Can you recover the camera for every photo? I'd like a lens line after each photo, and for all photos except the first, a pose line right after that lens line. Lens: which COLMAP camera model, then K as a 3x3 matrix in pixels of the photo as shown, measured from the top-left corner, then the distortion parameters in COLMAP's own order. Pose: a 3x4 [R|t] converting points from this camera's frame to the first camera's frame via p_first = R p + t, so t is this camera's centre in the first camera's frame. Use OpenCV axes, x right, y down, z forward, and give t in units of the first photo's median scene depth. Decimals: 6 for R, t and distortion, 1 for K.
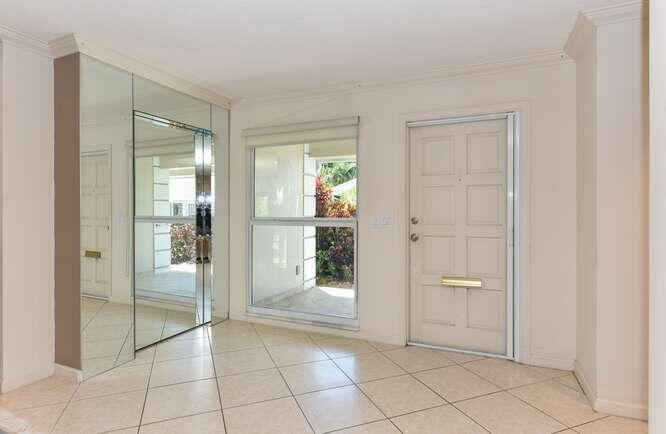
lens RADIAL K [[353.6, 0, 333.0], [0, 353.6, 217.0], [0, 0, 1]] dist [0.000046, -0.000032]
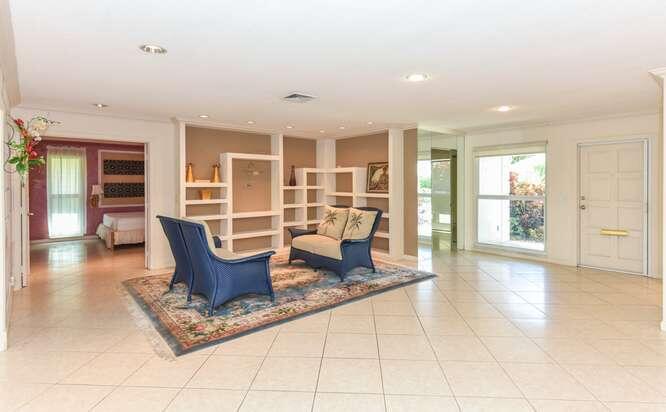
lens RADIAL K [[342.5, 0, 331.5], [0, 342.5, 186.5], [0, 0, 1]] dist [-0.013598, -0.000120]
pose [[0.895307, 0.000047, -0.445450, -0.144487], [-0.005208, 0.999933, -0.010361, -0.023264], [0.445420, 0.011596, 0.895247, -1.121677]]
